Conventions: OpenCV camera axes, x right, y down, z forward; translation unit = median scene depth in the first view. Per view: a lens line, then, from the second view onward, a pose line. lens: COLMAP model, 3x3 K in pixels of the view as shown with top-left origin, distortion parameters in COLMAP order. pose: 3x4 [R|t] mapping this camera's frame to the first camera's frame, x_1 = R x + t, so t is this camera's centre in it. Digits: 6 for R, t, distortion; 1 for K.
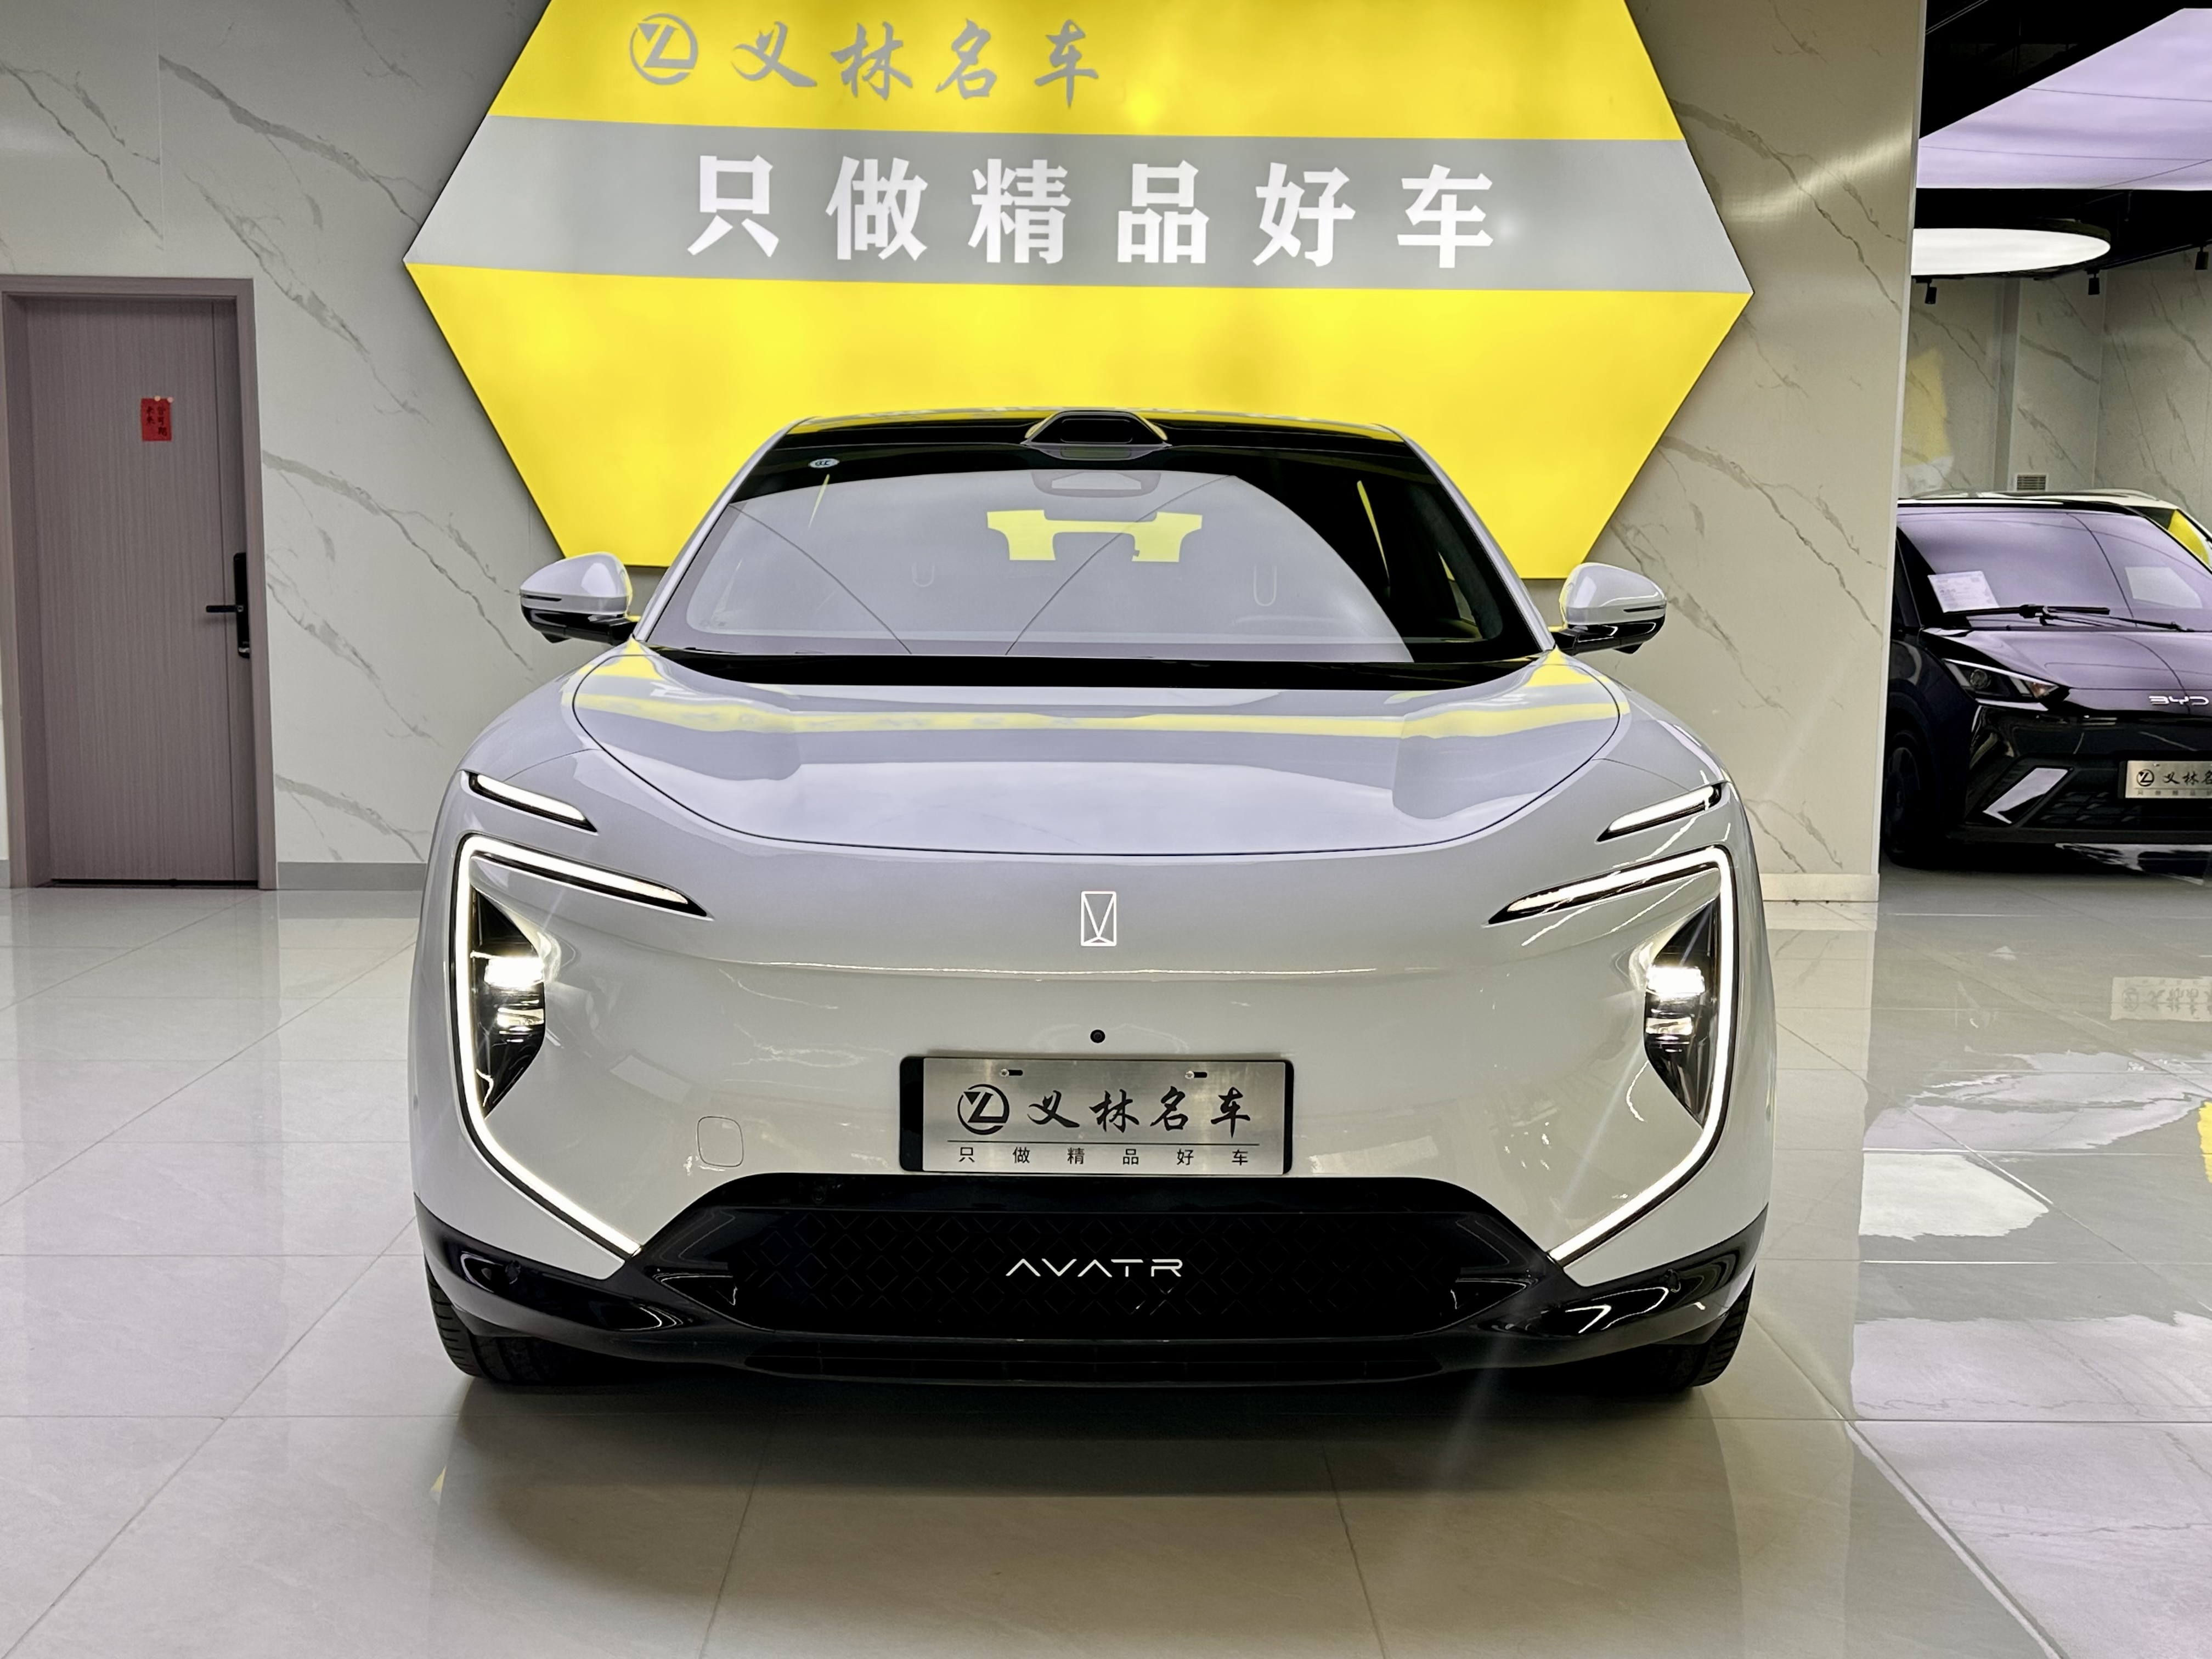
lens RADIAL K [[2380.4, 0, 1106.0], [0, 2380.4, 829.5], [0, 0, 1]] dist [0.237180, -0.532790]
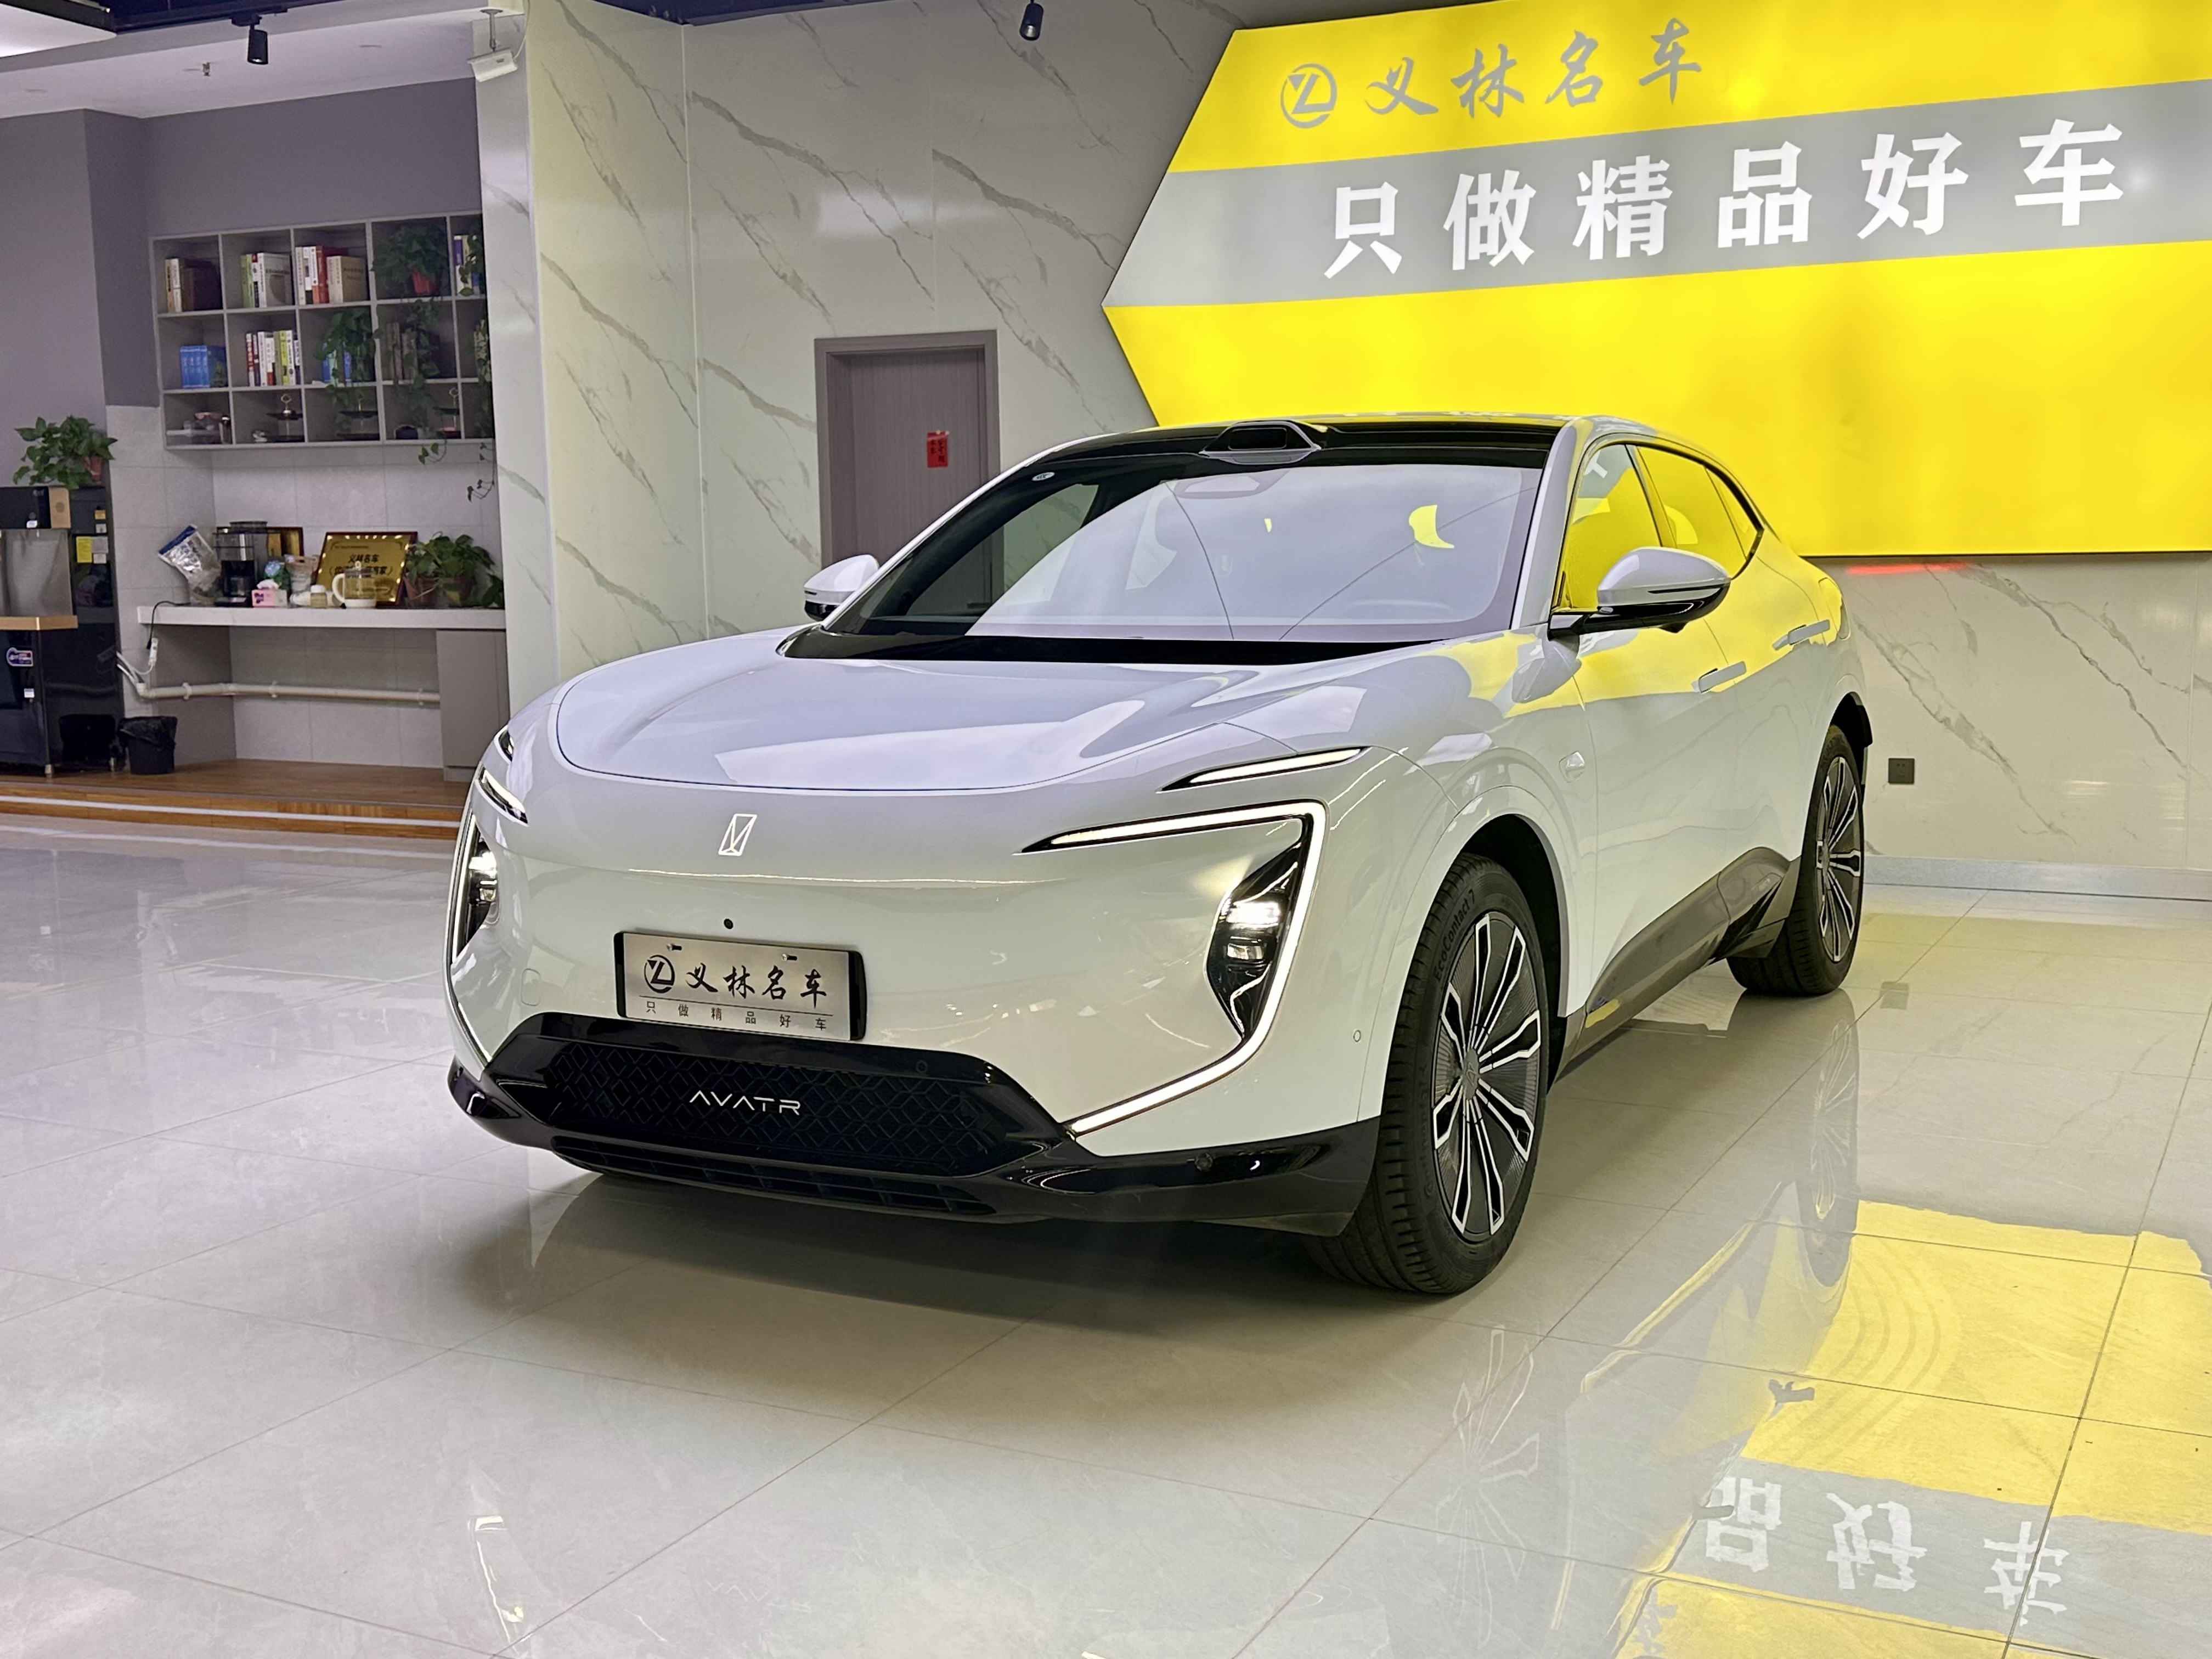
lens RADIAL K [[2380.4, 0, 1106.0], [0, 2380.4, 829.5], [0, 0, 1]] dist [0.237180, -0.532790]
pose [[0.877583, 0.037174, -0.477981, 0.277999], [-0.034639, 0.999300, 0.014121, 0.003179], [0.478171, 0.004165, 0.878257, -0.019213]]
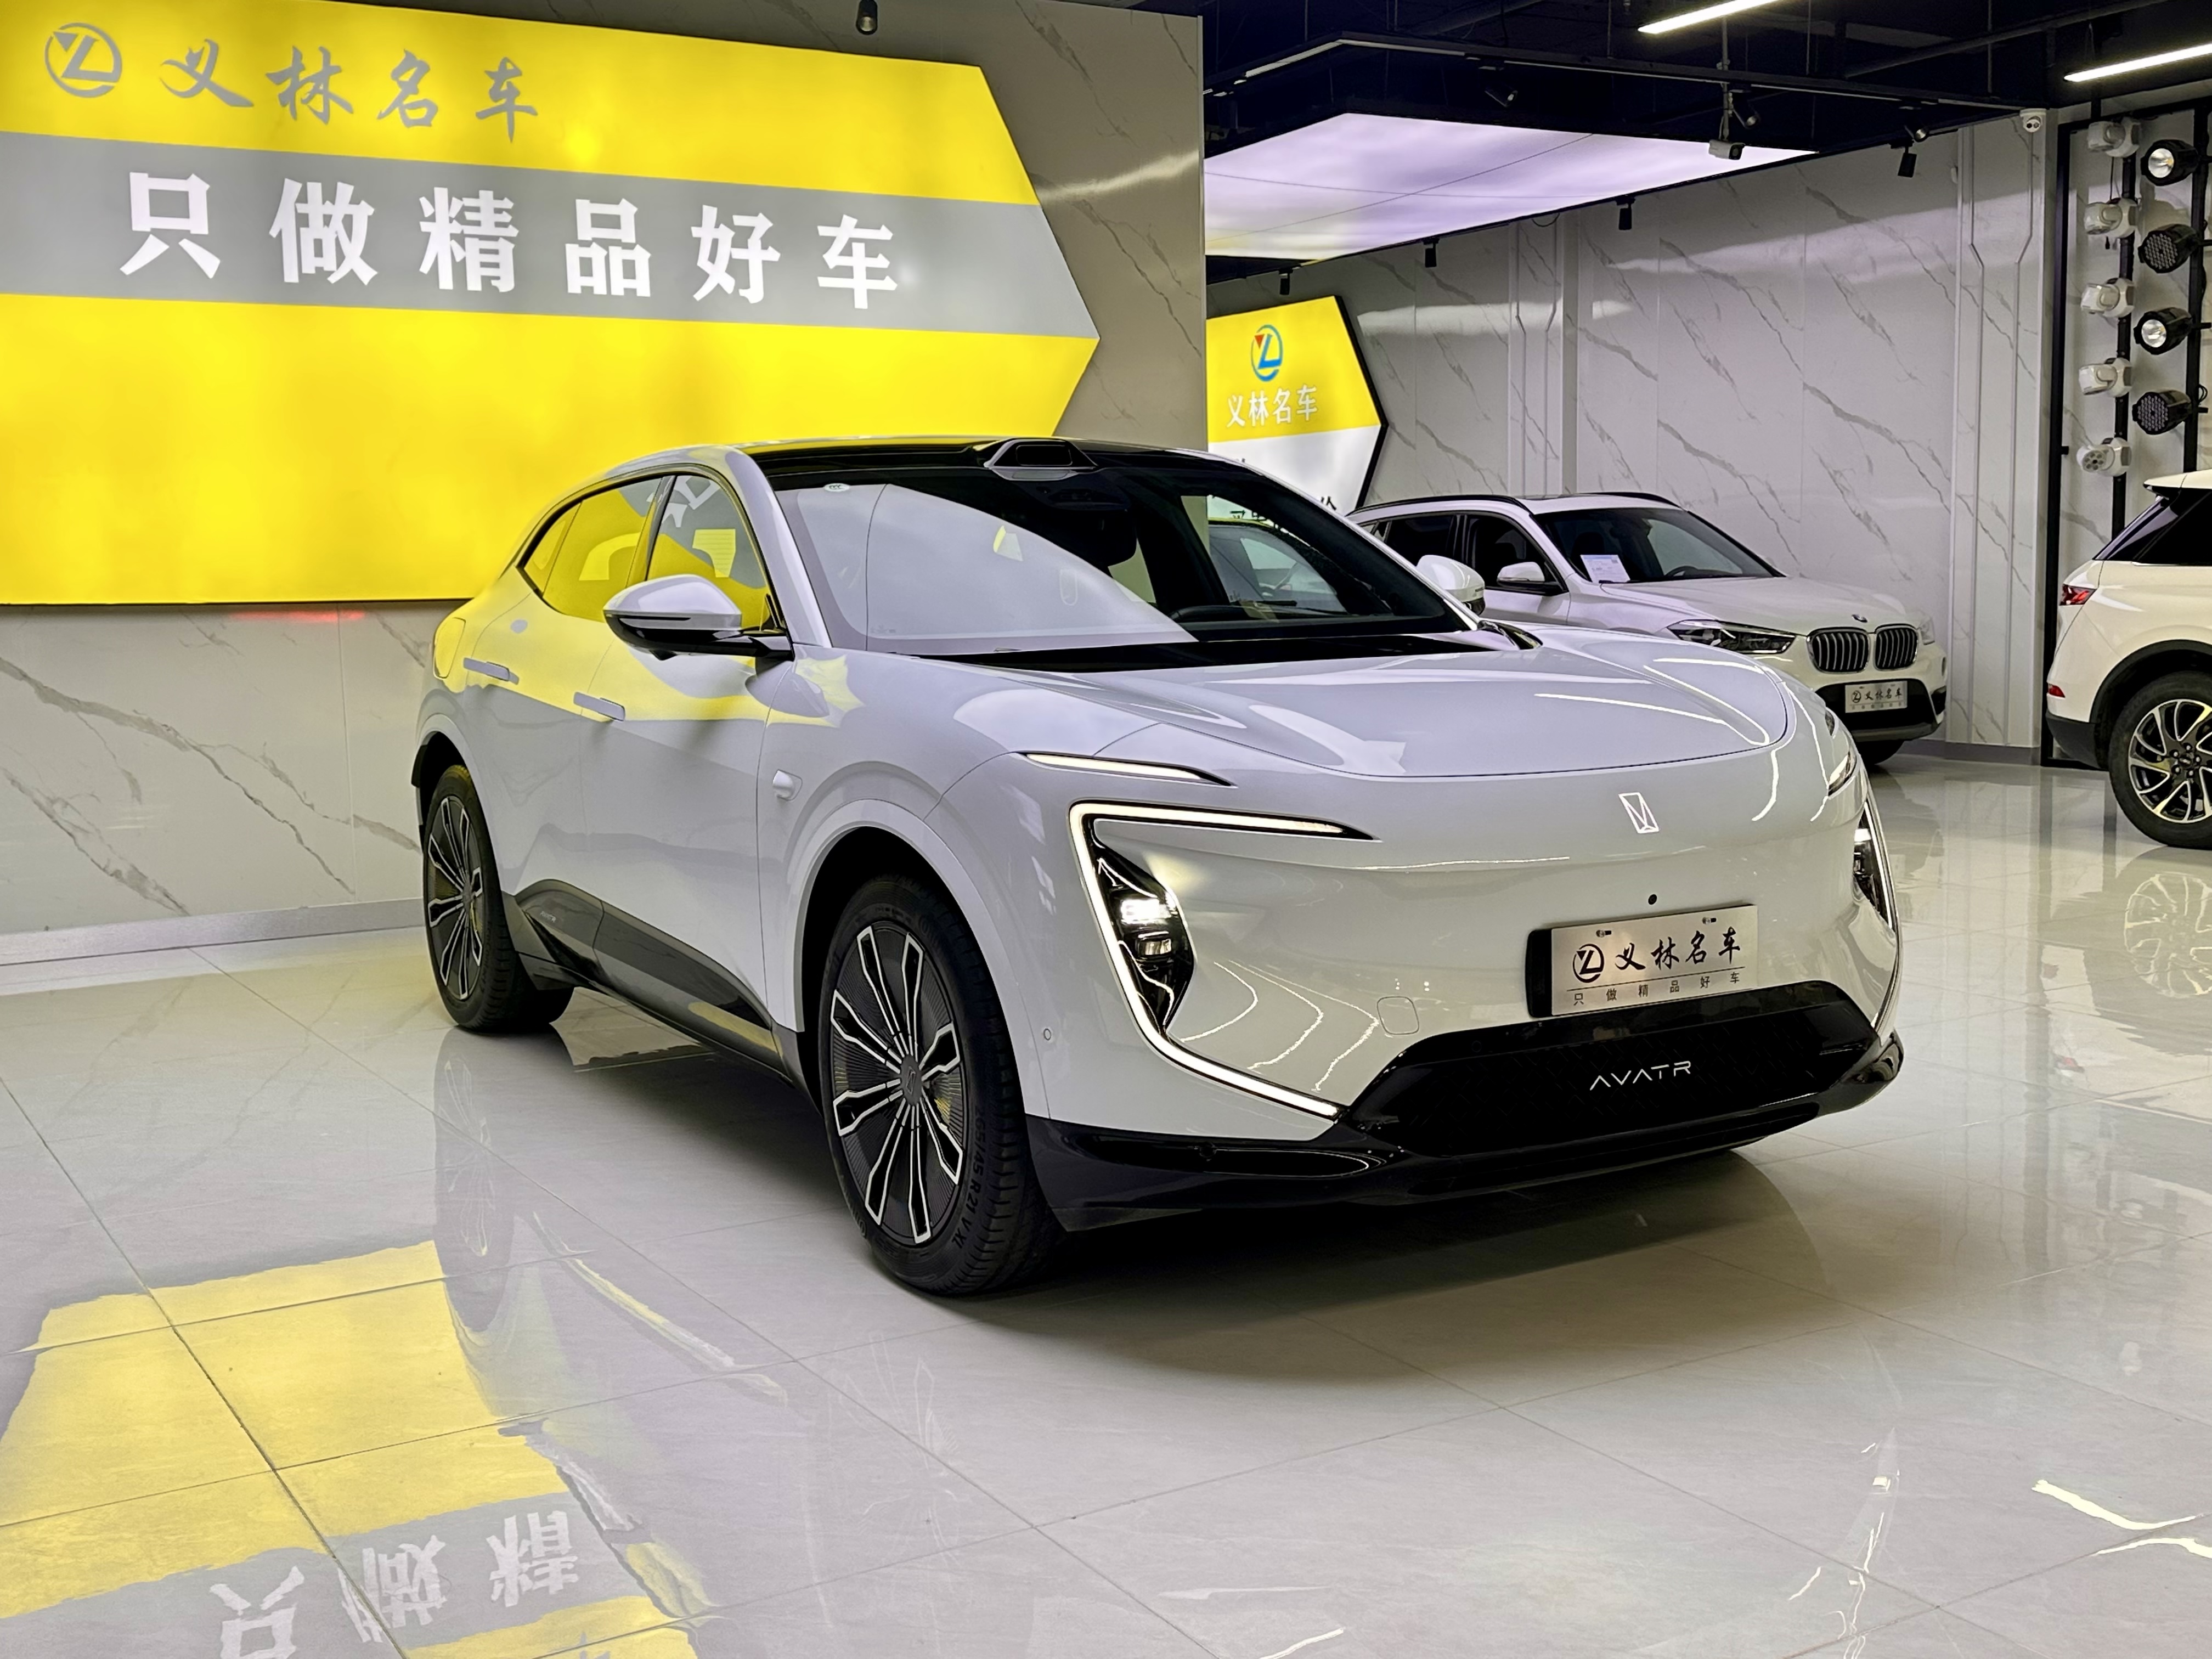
lens RADIAL K [[2380.4, 0, 1106.0], [0, 2380.4, 829.5], [0, 0, 1]] dist [0.237180, -0.532790]
pose [[0.871122, -0.087360, 0.483234, -0.317828], [0.092258, 0.995641, 0.013681, 0.000284], [-0.482323, 0.032665, 0.875384, -0.012342]]
